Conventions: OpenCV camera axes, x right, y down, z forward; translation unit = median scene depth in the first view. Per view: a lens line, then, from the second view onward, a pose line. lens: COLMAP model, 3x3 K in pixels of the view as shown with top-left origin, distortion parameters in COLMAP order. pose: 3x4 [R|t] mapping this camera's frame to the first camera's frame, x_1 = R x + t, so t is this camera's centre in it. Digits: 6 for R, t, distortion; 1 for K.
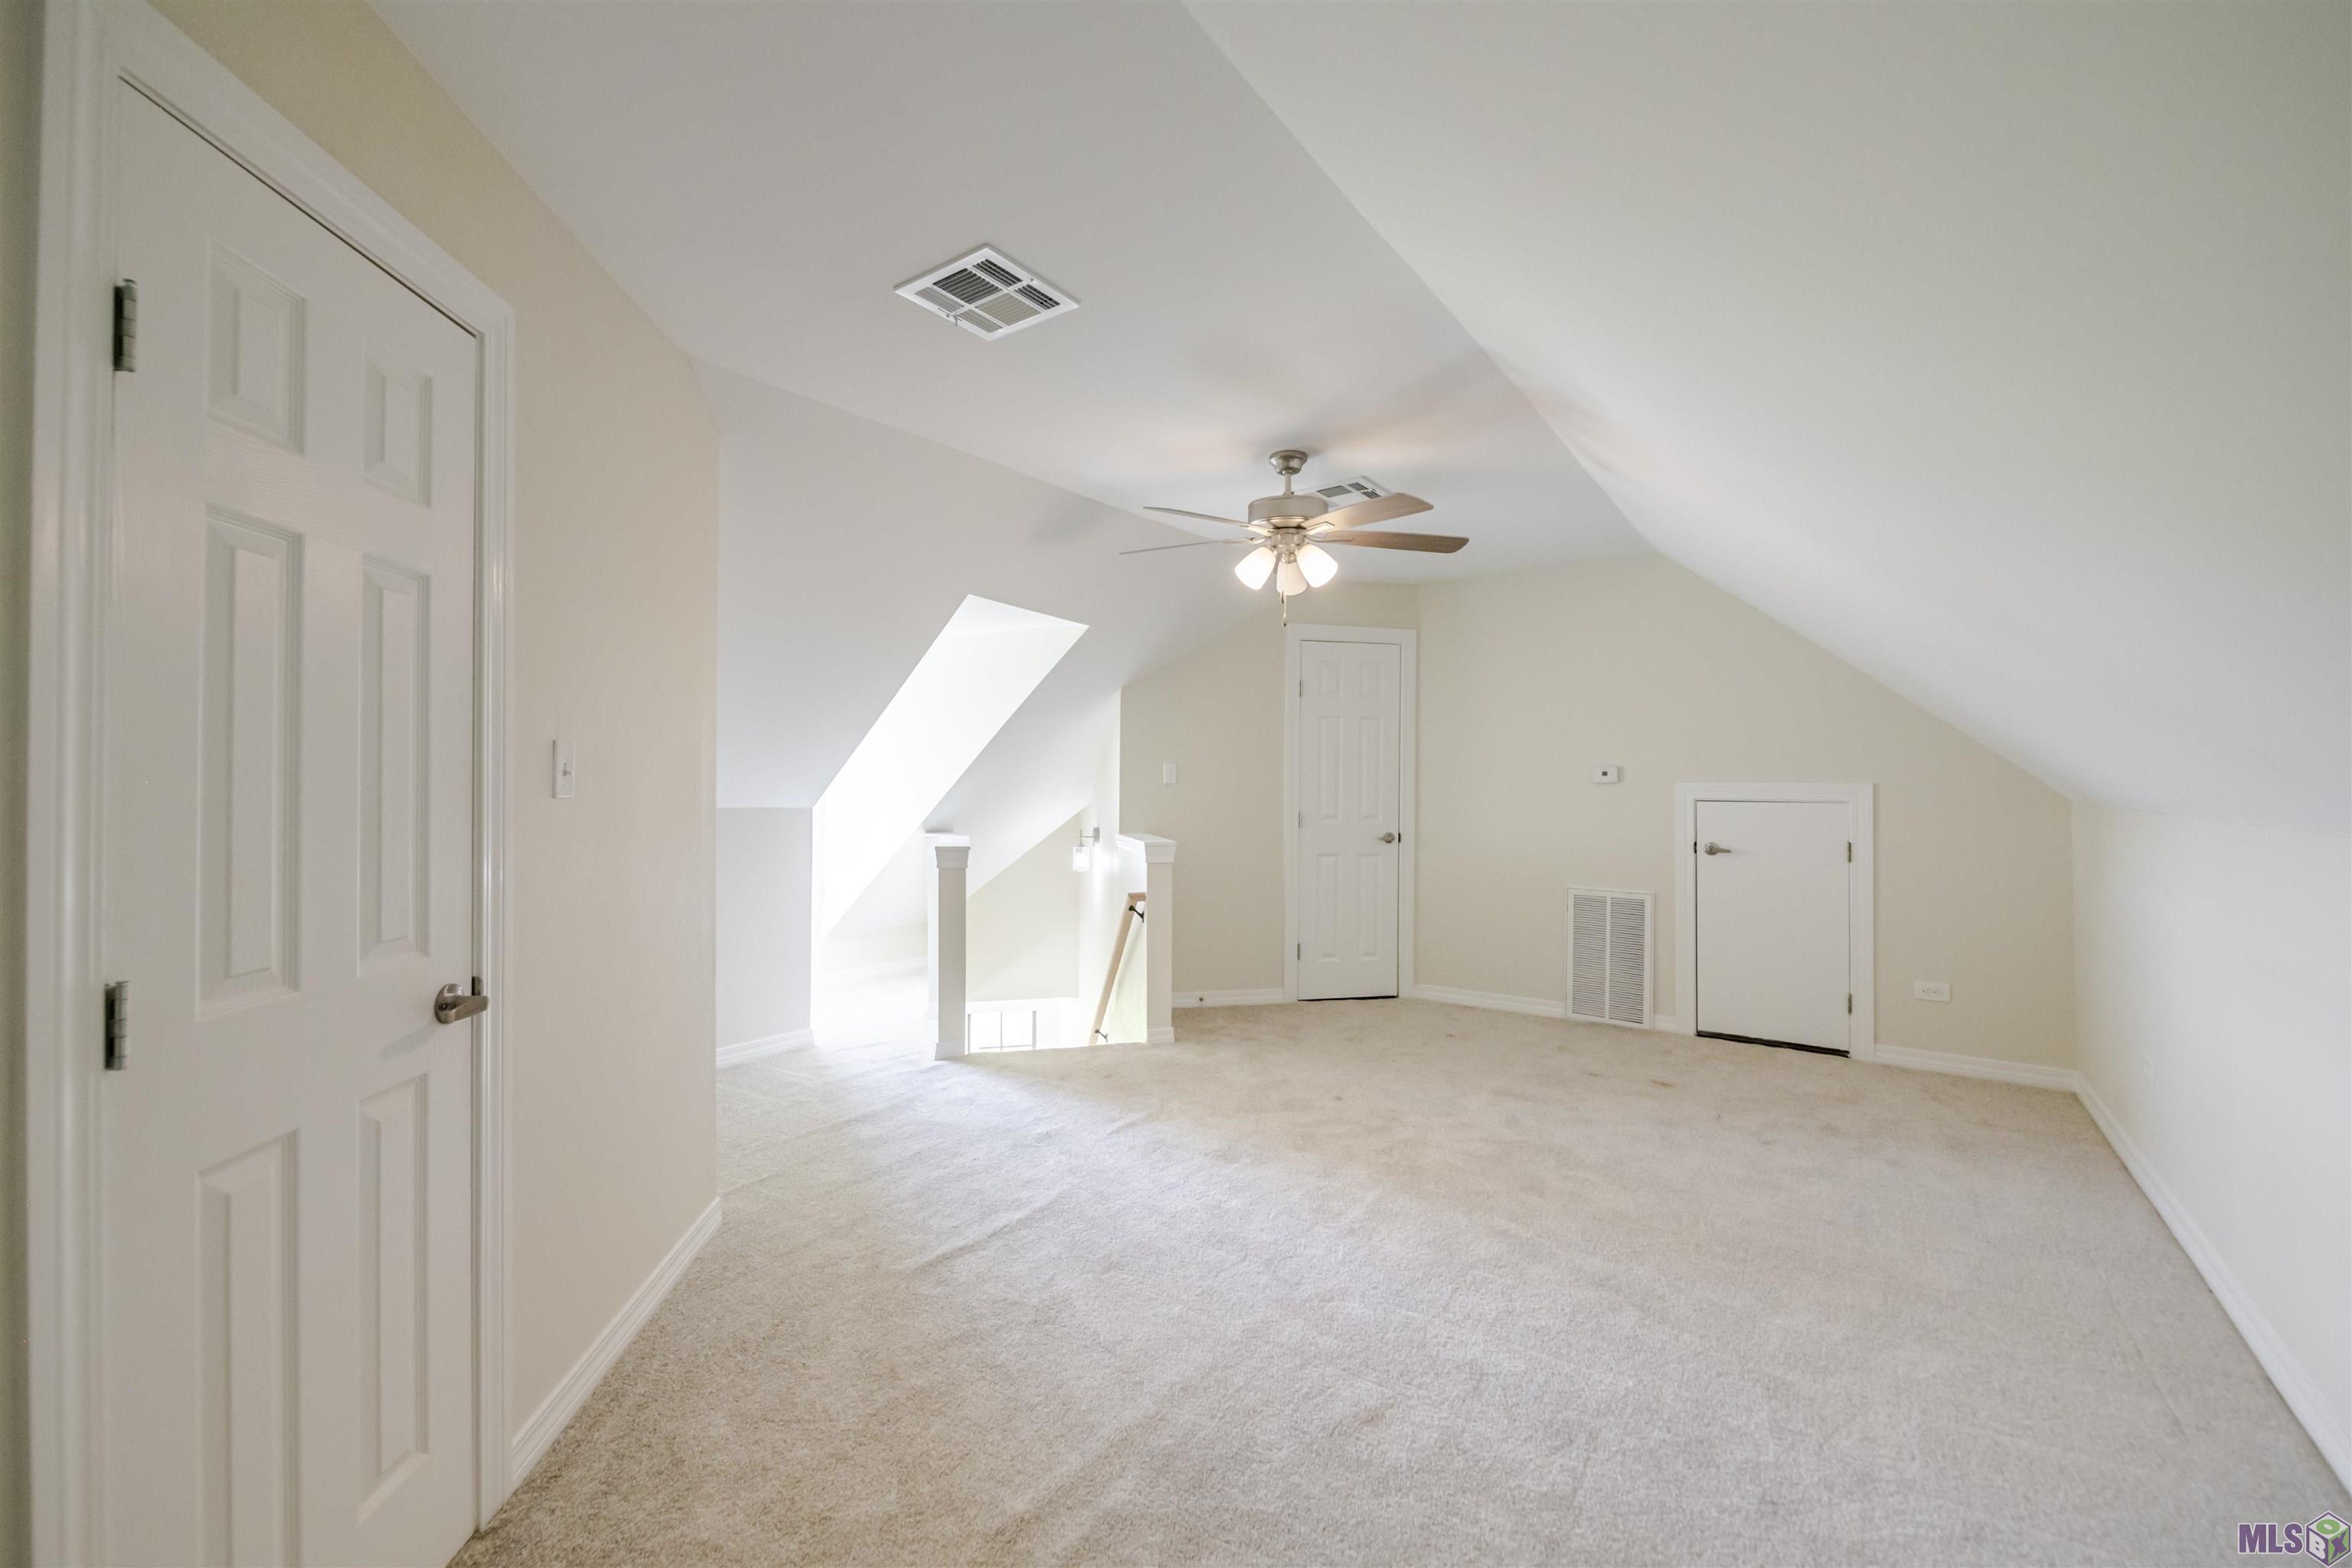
lens RADIAL K [[920.5, 0, 1176.0], [0, 920.5, 784.0], [0, 0, 1]] dist [0.000455, -0.000030]
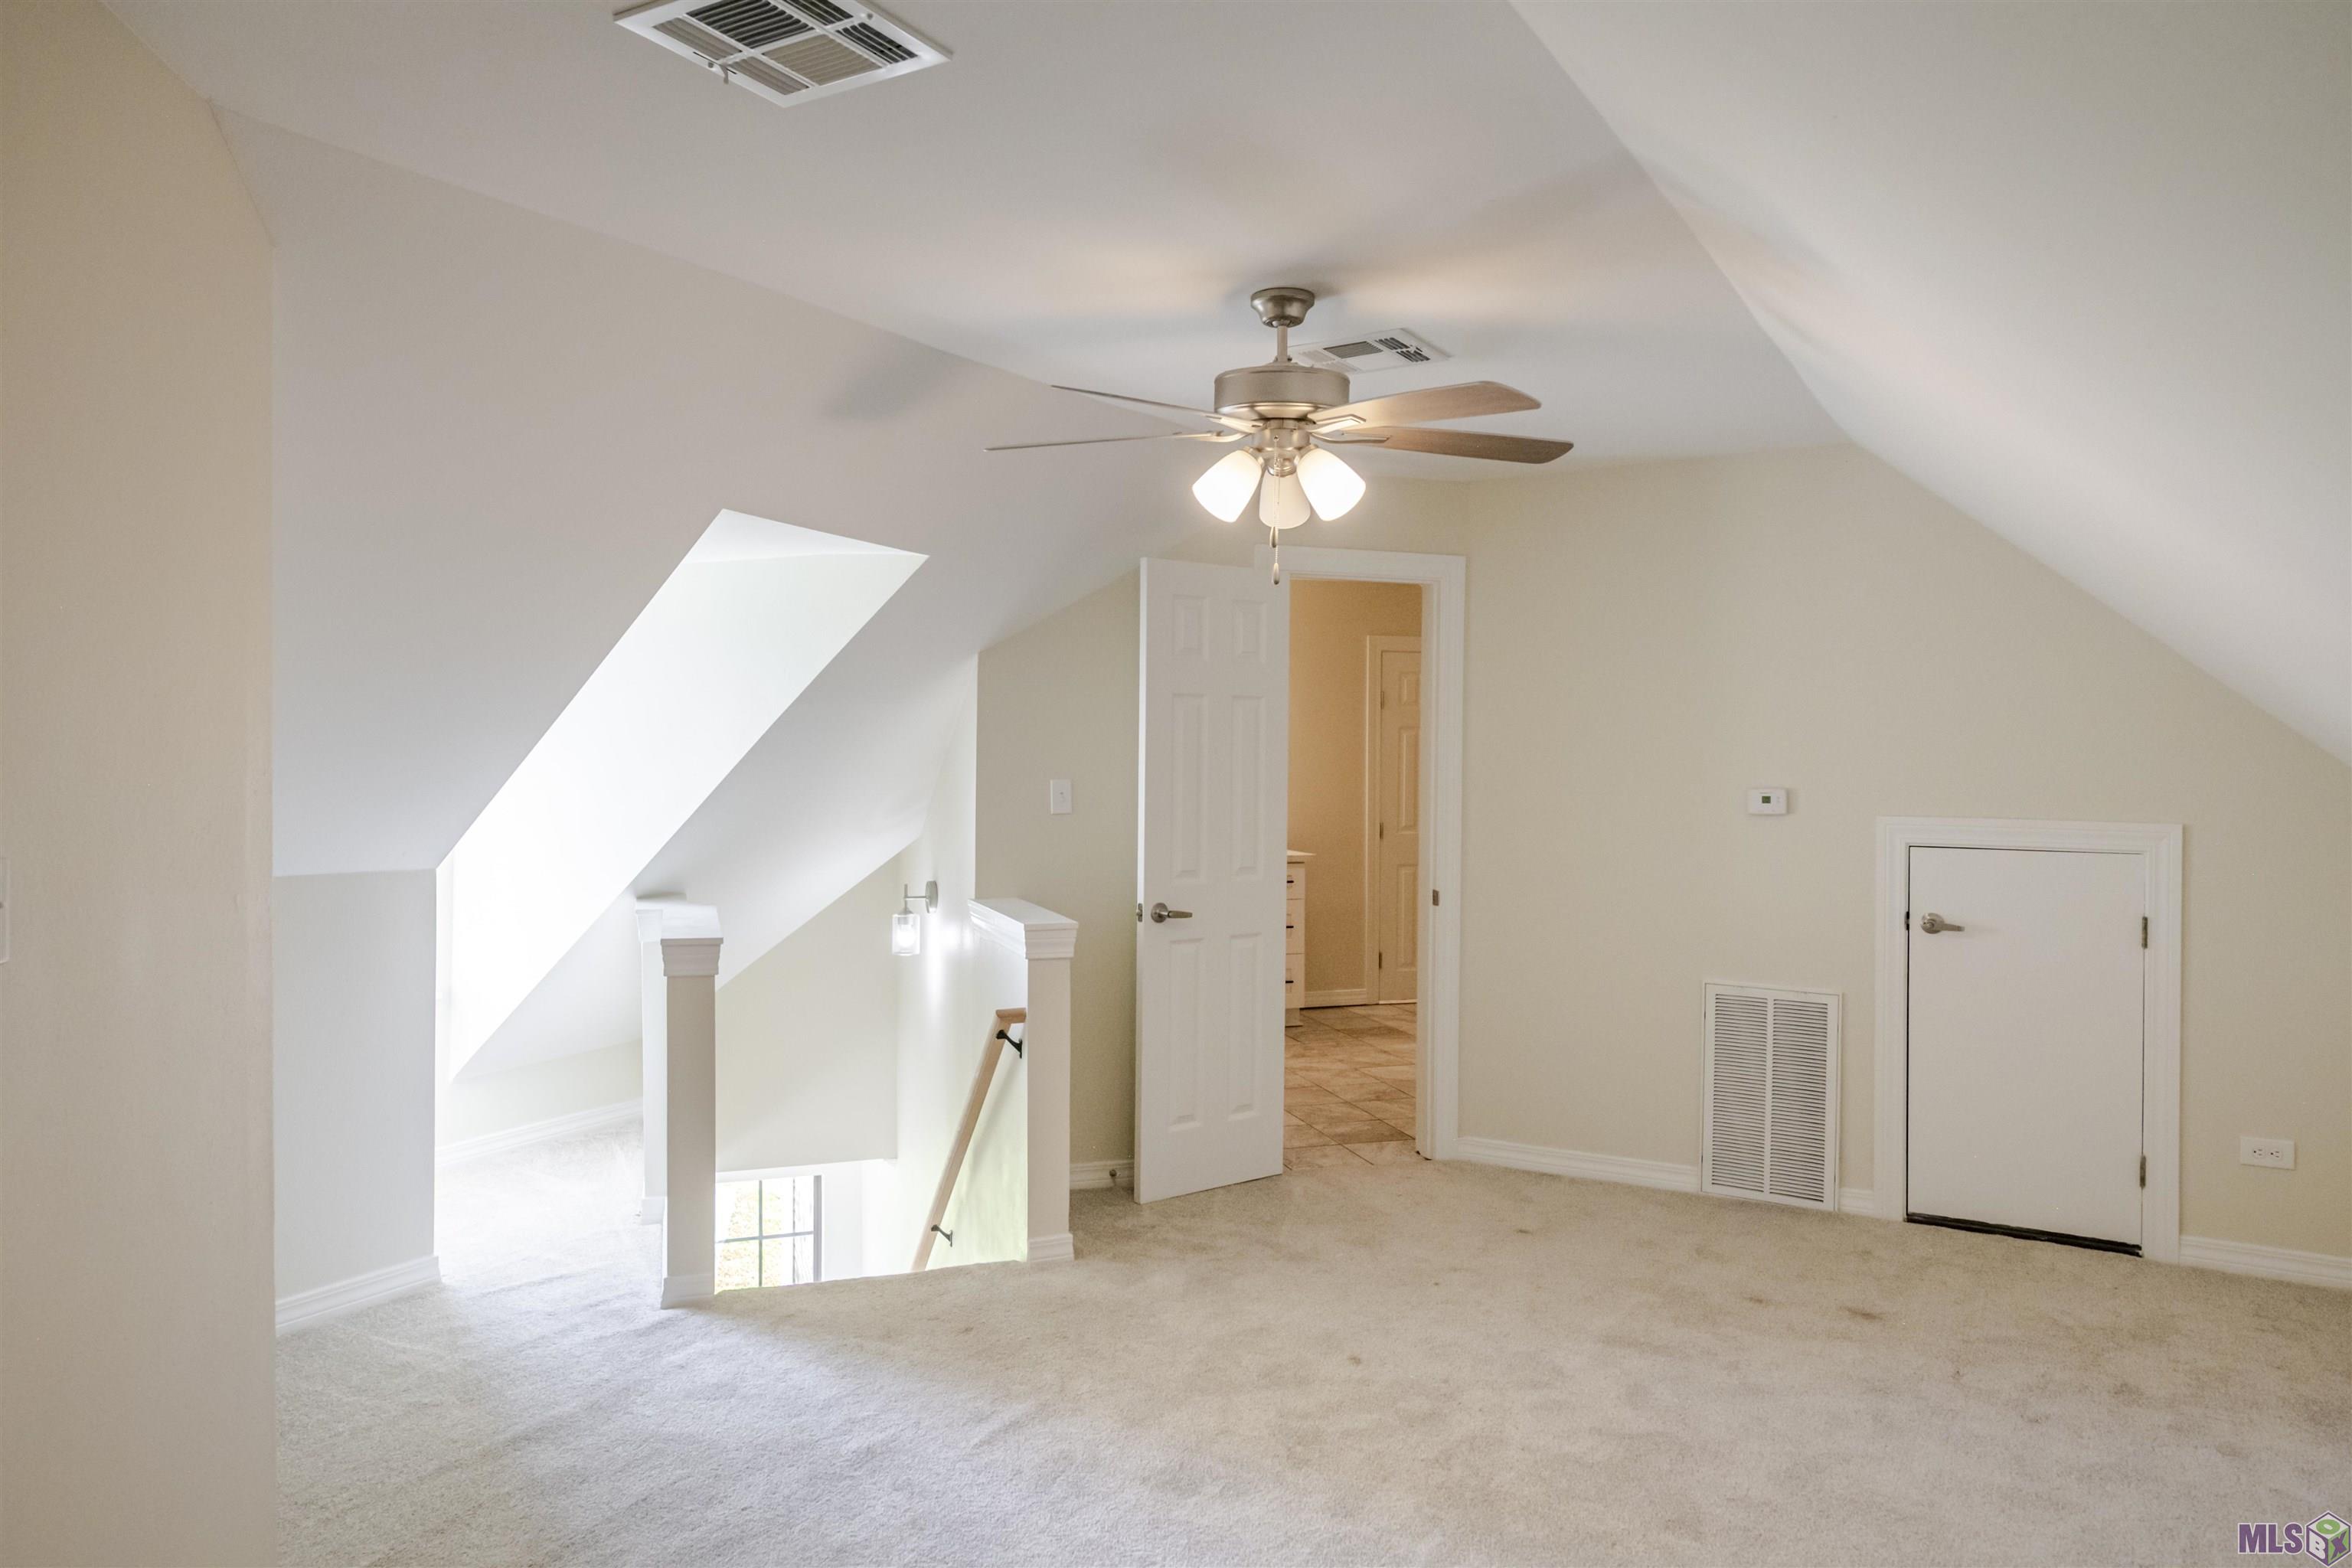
lens RADIAL K [[1510.4, 0, 1179.6], [0, 1510.4, 780.9], [0, 0, 1]] dist [0.010872, 0.000382]
pose [[0.995543, 0.000362, 0.094312, -0.031307], [-0.002119, 0.999826, 0.018533, -0.056240], [-0.094289, -0.018650, 0.995370, 0.031770]]
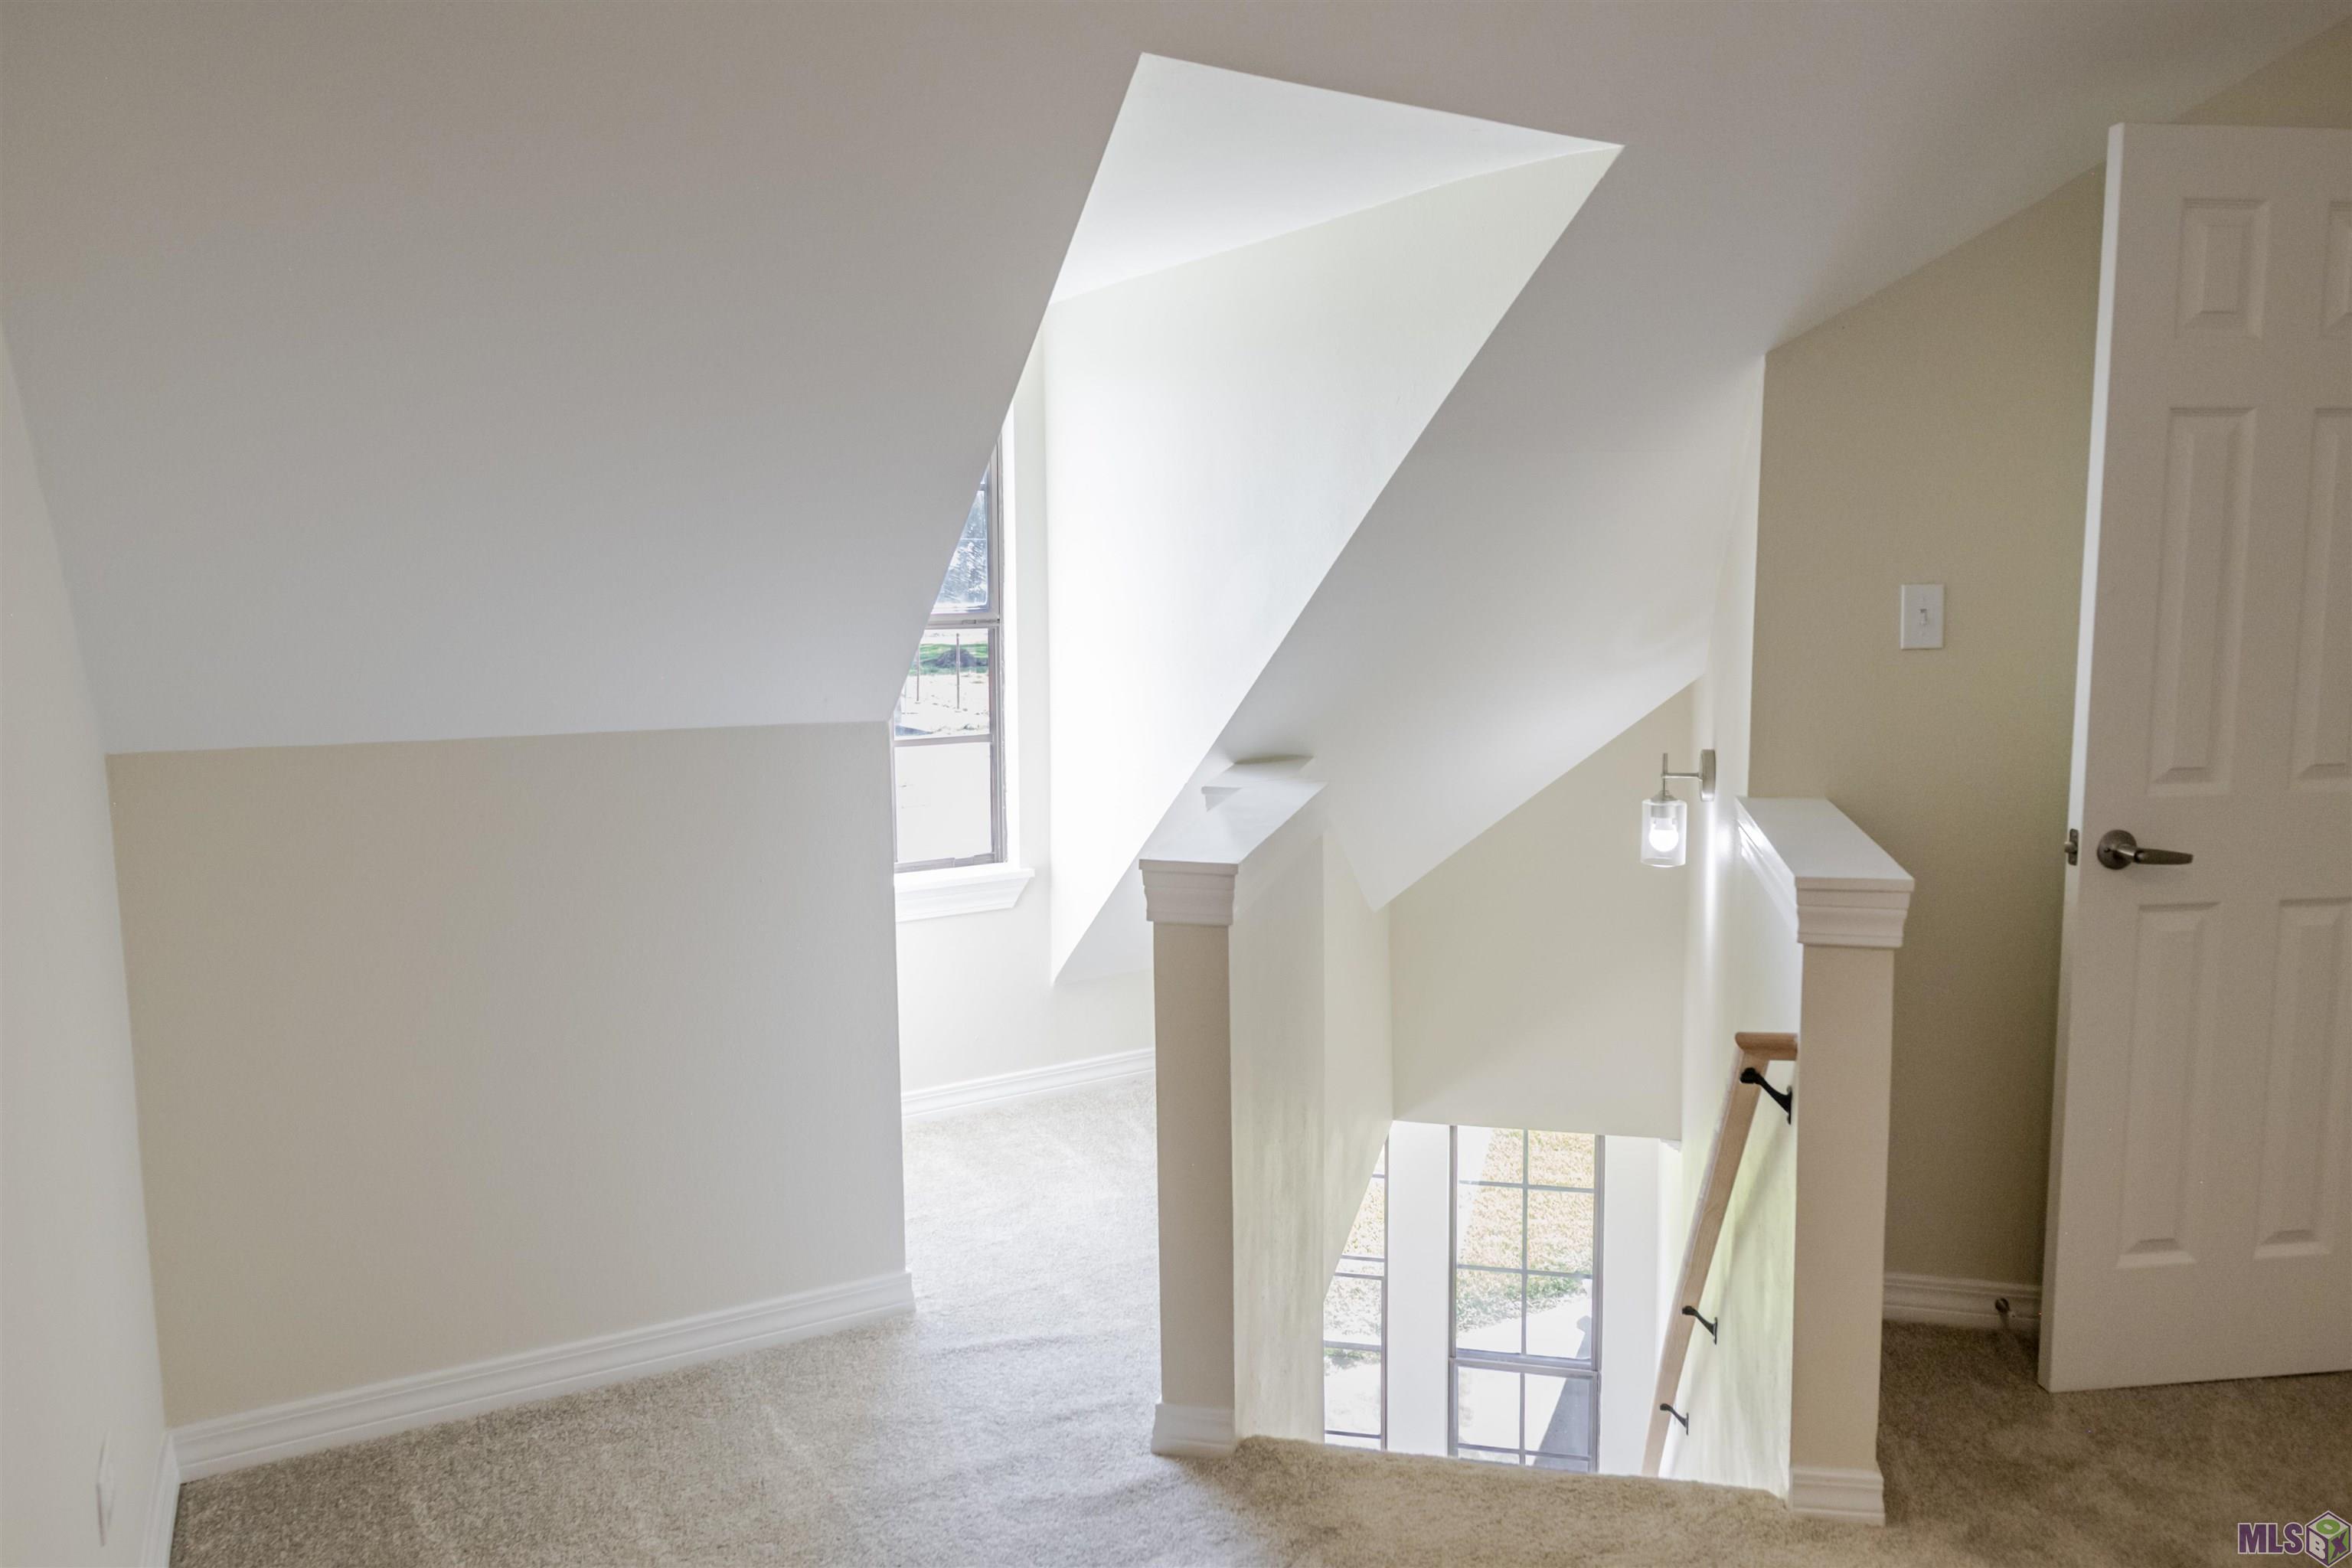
lens RADIAL K [[1626.9, 0, 1243.8], [0, 1626.9, 737.9], [0, 0, 1]] dist [0.008404, 0.001680]
pose [[0.904579, 0.038265, -0.424585, 0.031615], [0.011403, 0.993435, 0.113826, -0.051941], [0.426153, -0.107806, 0.898205, 0.543354]]
